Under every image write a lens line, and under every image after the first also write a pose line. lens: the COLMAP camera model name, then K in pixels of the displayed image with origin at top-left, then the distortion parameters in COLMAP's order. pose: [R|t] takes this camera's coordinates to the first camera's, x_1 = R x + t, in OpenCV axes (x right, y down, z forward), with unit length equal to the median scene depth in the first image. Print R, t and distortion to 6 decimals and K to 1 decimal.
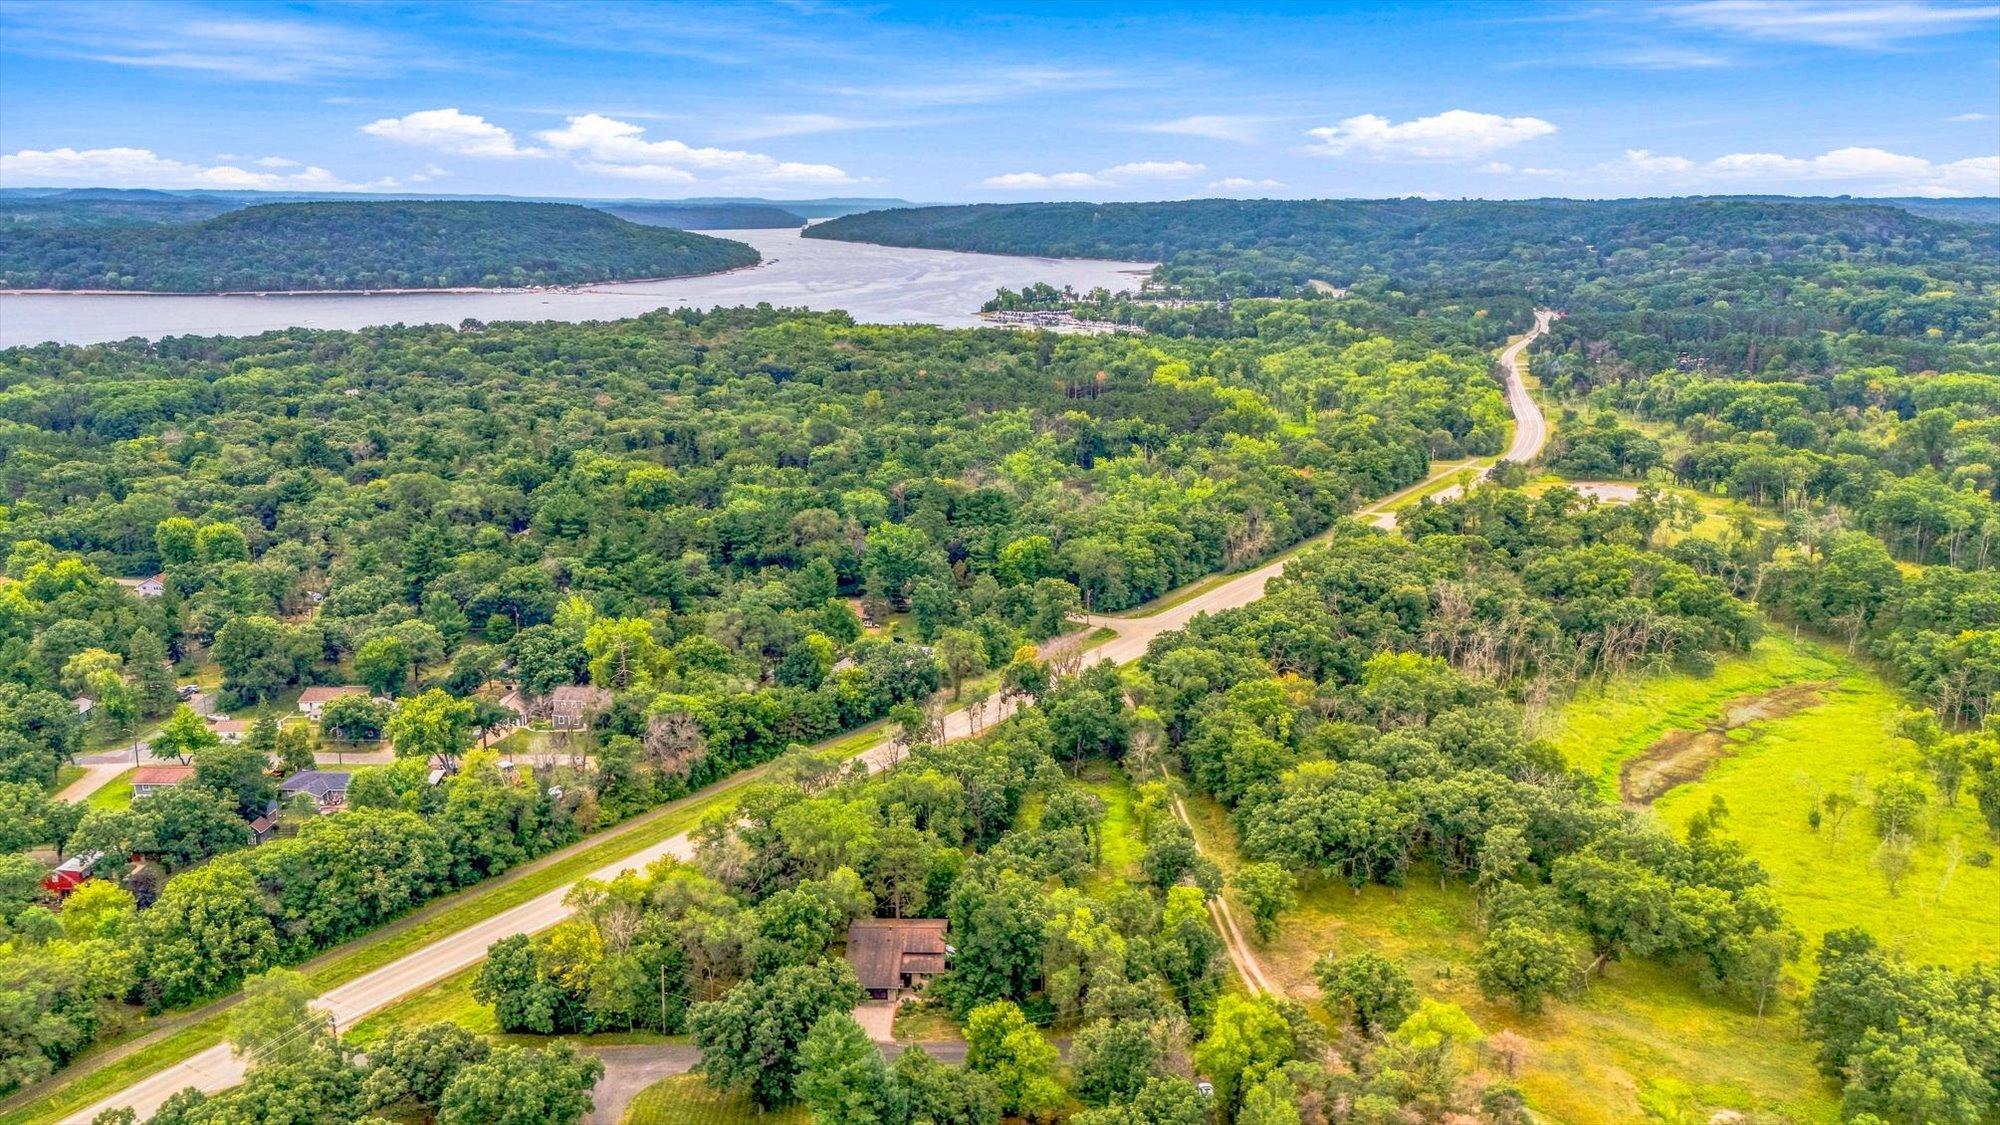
lens RADIAL K [[1512.0, 0, 1000.0], [0, 1512.0, 562.5], [0, 0, 1]] dist [0.081691, -0.085933]
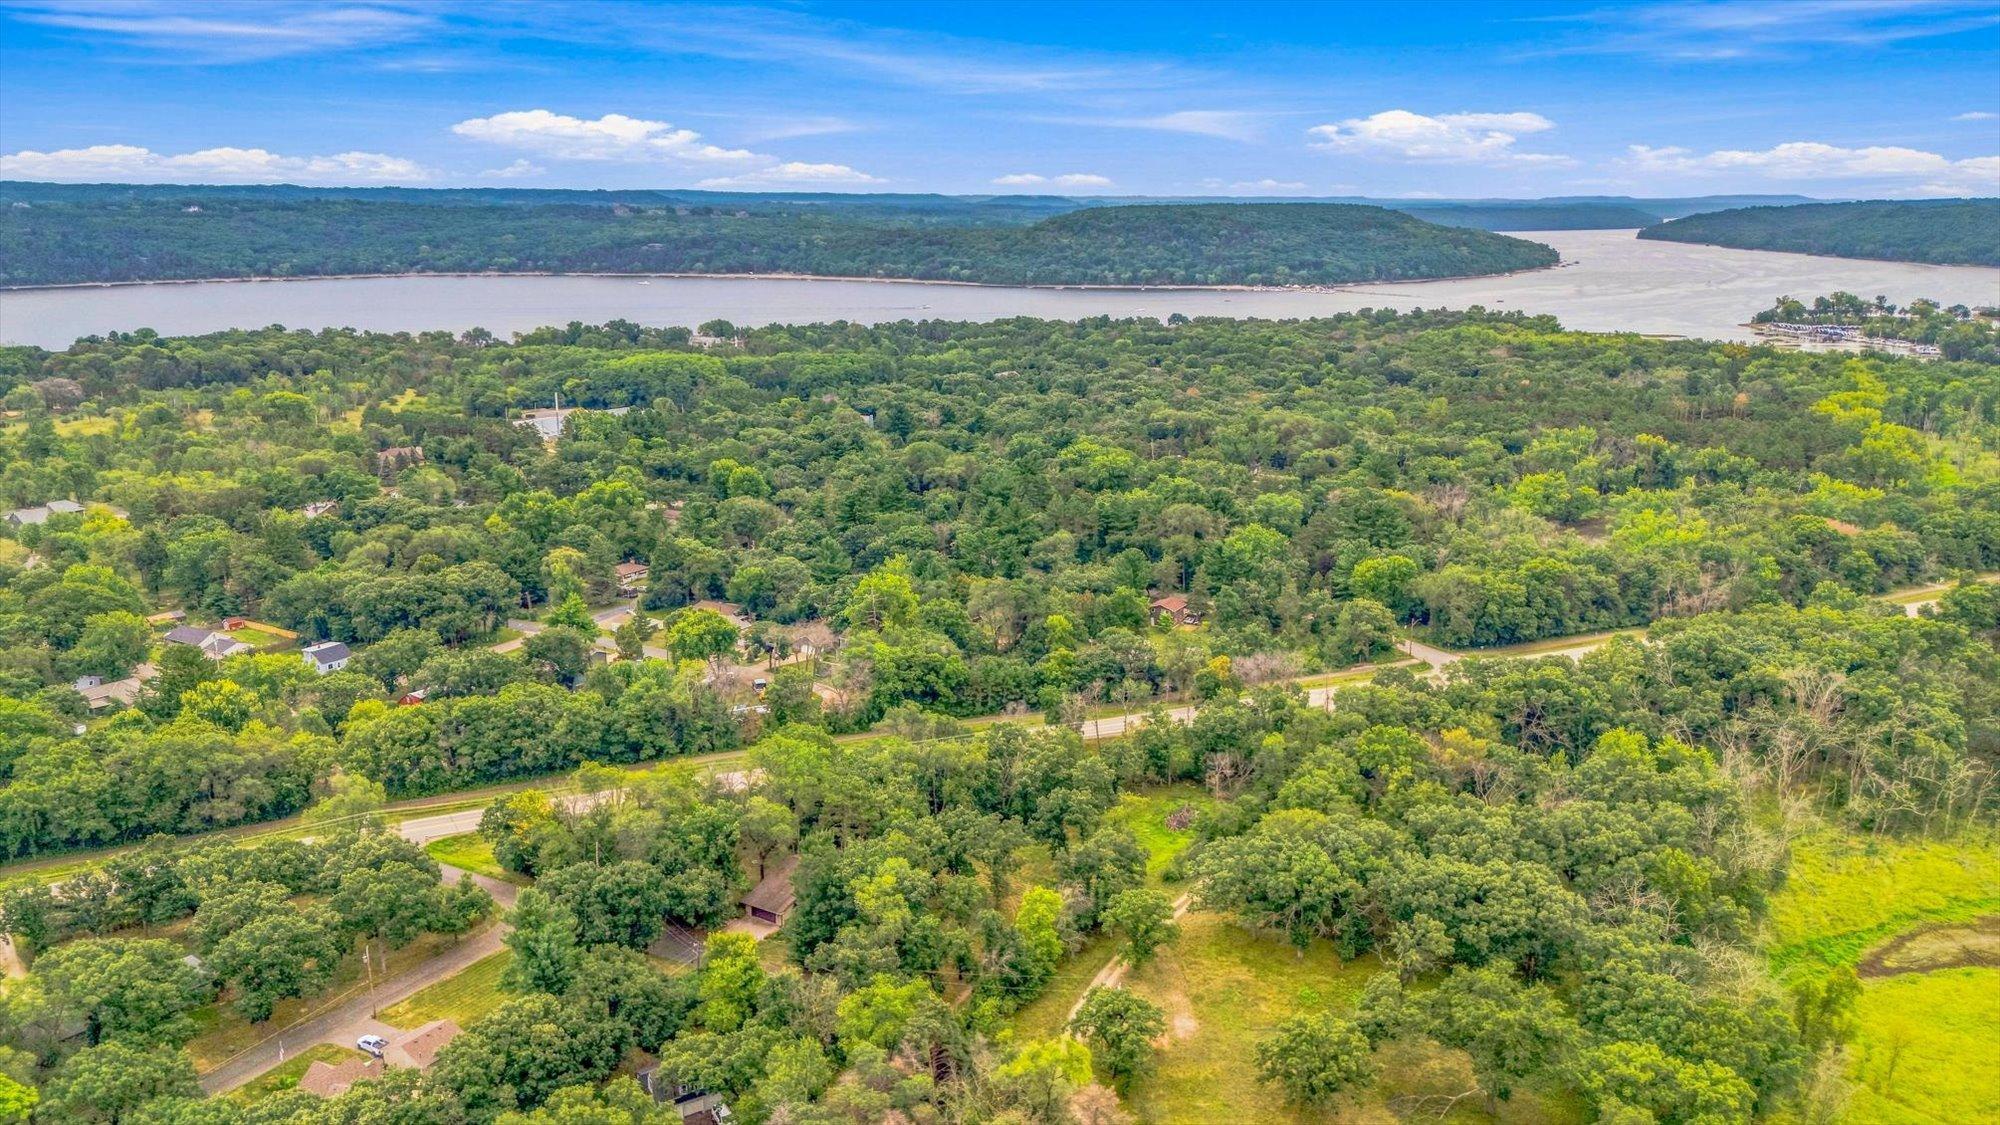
lens RADIAL K [[1505.3, 0, 991.6], [0, 1505.3, 566.0], [0, 0, 1]] dist [0.100707, -0.099459]
pose [[0.849120, 0.124765, -0.513253, 0.365043], [-0.123581, 0.991659, 0.036609, -0.018757], [0.513540, 0.032343, 0.857456, 0.075453]]
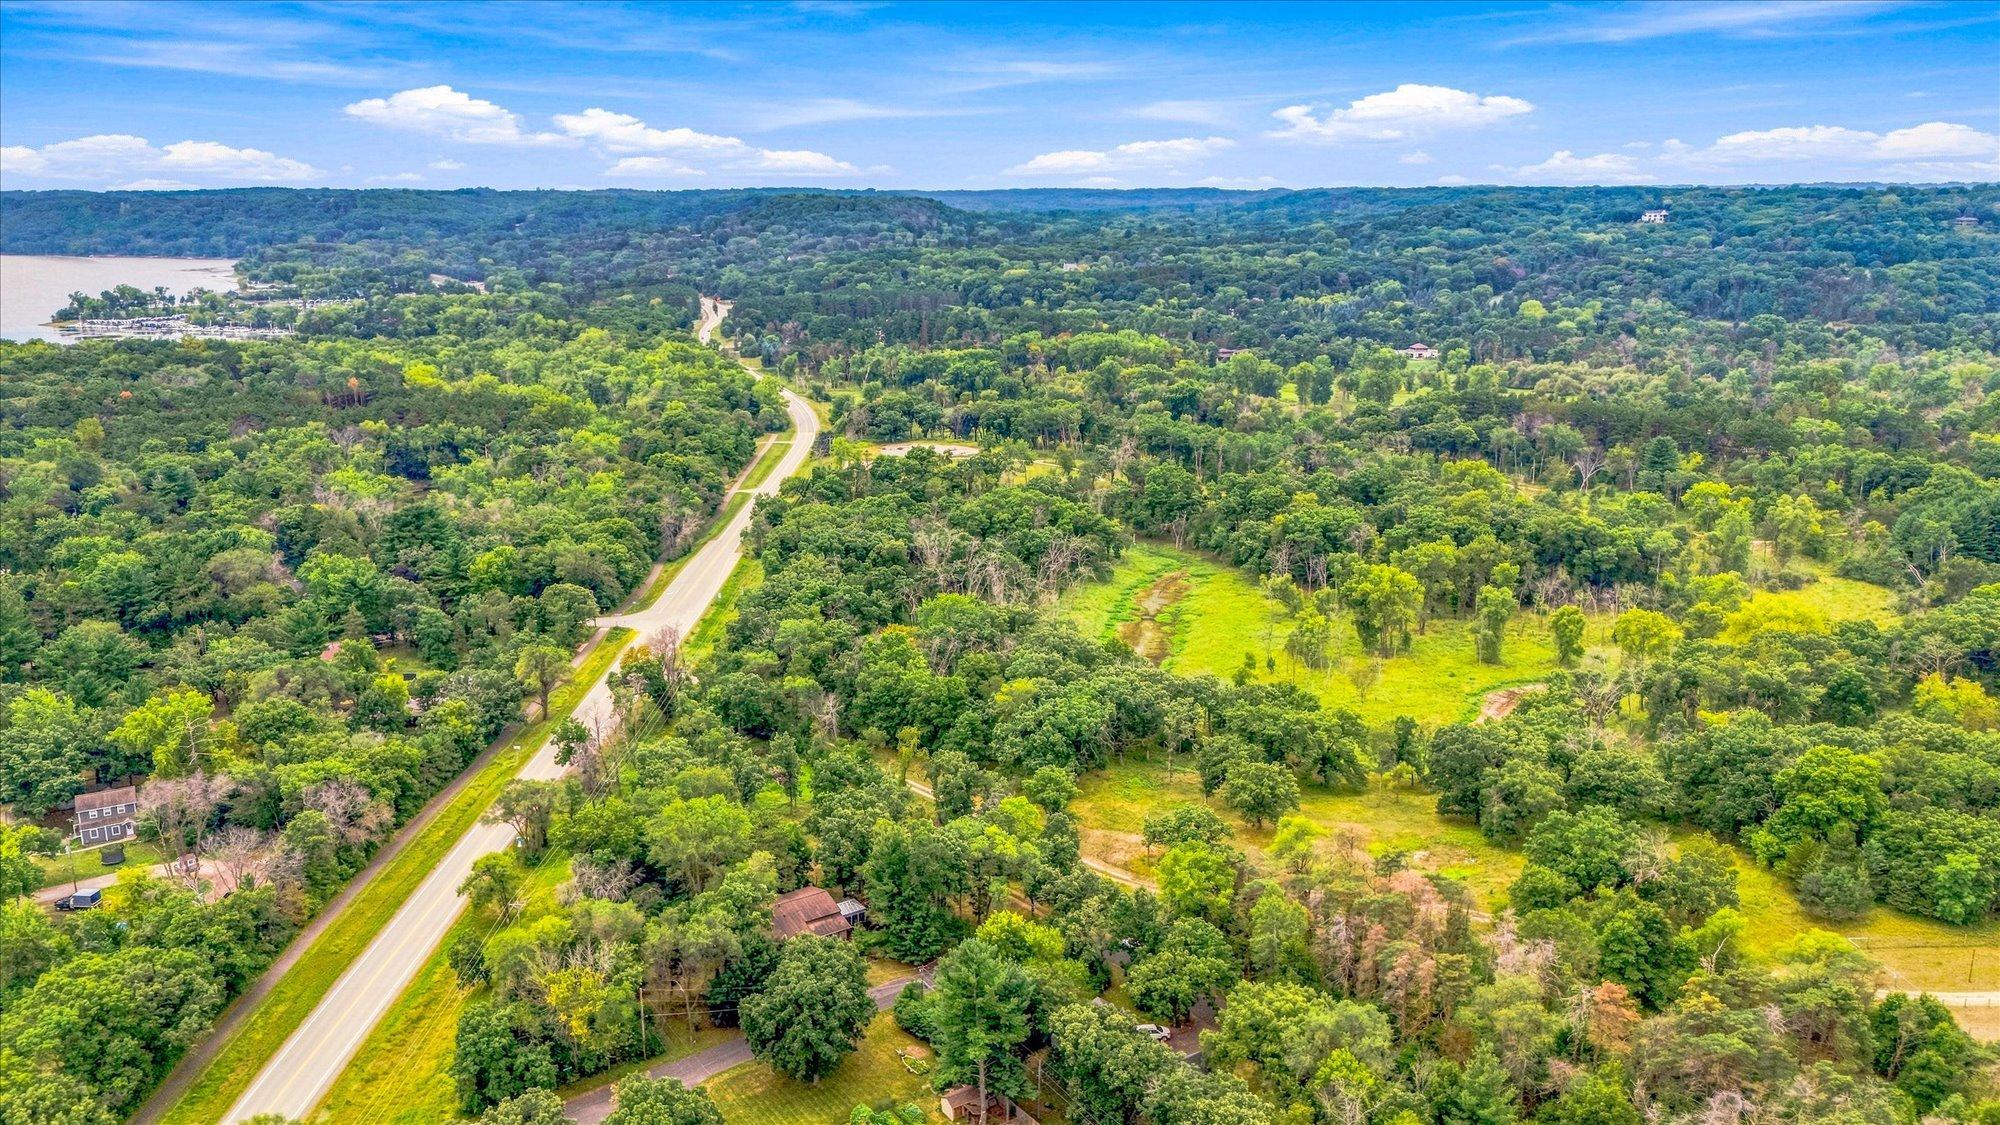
lens RADIAL K [[1499.0, 0, 1029.1], [0, 1499.0, 631.9], [0, 0, 1]] dist [0.079068, -0.076482]
pose [[0.811425, -0.168697, 0.559581, -0.318656], [0.140258, 0.985665, 0.093767, -0.009797], [-0.567377, 0.002401, 0.823454, 0.038506]]
